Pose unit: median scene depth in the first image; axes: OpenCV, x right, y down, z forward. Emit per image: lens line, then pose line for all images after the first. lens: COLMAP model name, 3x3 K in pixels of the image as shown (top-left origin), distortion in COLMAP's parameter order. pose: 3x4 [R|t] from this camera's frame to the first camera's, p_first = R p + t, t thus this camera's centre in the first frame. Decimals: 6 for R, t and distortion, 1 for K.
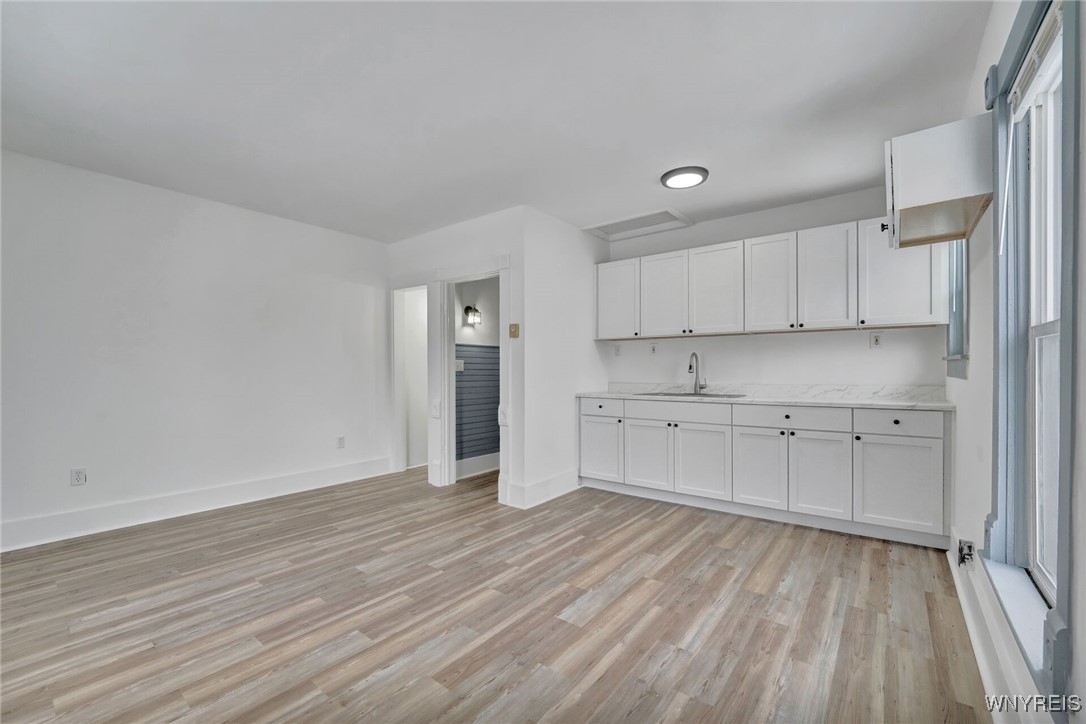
lens RADIAL K [[446.7, 0, 540.2], [0, 446.7, 369.8], [0, 0, 1]] dist [-0.008059, -0.000106]
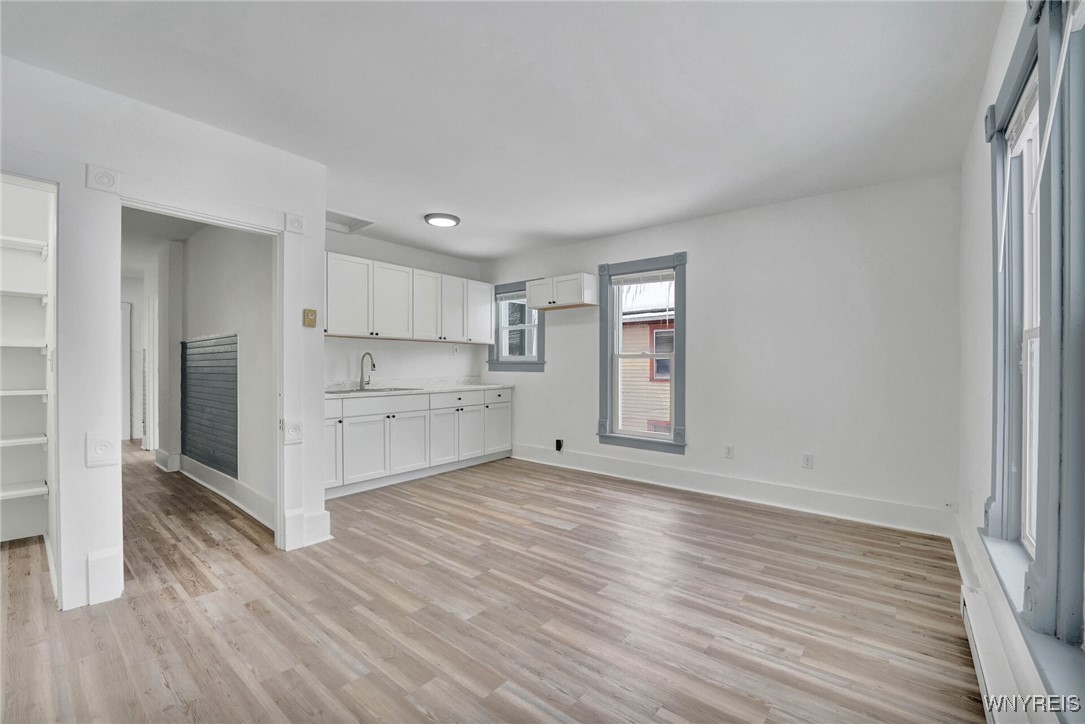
lens RADIAL K [[450.5, 0, 537.8], [0, 450.5, 363.8], [0, 0, 1]] dist [-0.018664, -0.000089]
pose [[0.023982, 0.009055, 0.999671, -1.040854], [-0.001066, 0.999959, -0.009032, -0.001240], [-0.999712, -0.000849, 0.023991, 0.737581]]
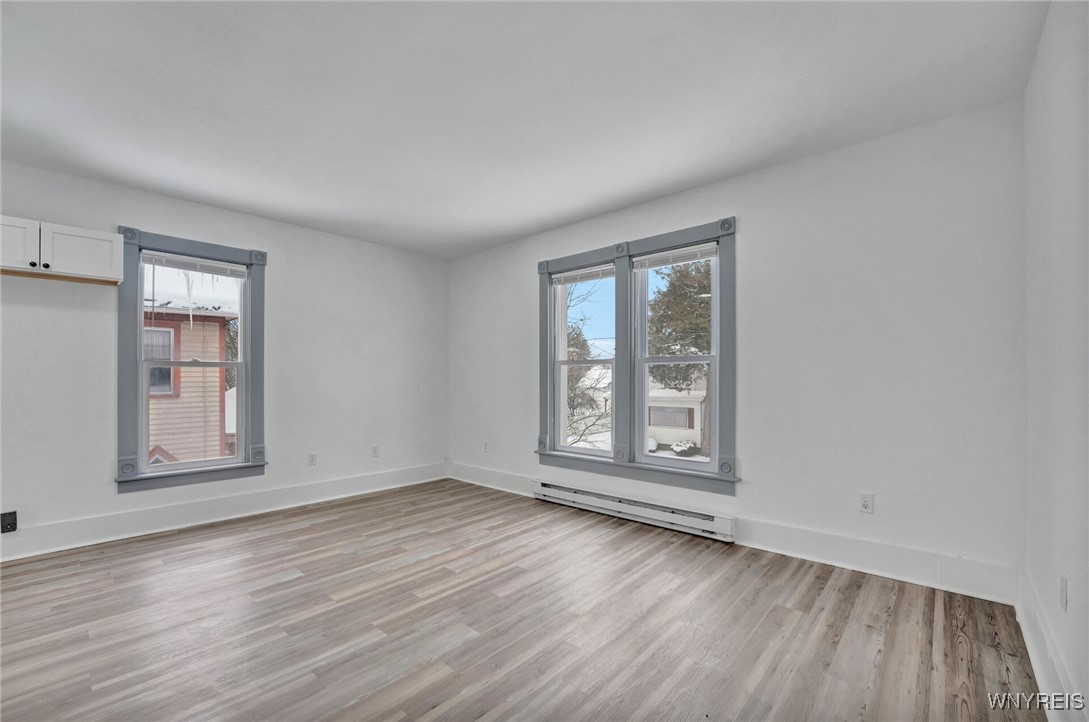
lens RADIAL K [[452.2, 0, 539.8], [0, 452.2, 362.8], [0, 0, 1]] dist [-0.018664, -0.000089]
pose [[-0.997541, 0.009518, 0.069441, -0.498952], [0.007282, 0.999449, -0.032377, -0.000525], [-0.069711, -0.031792, -0.997061, 1.541928]]
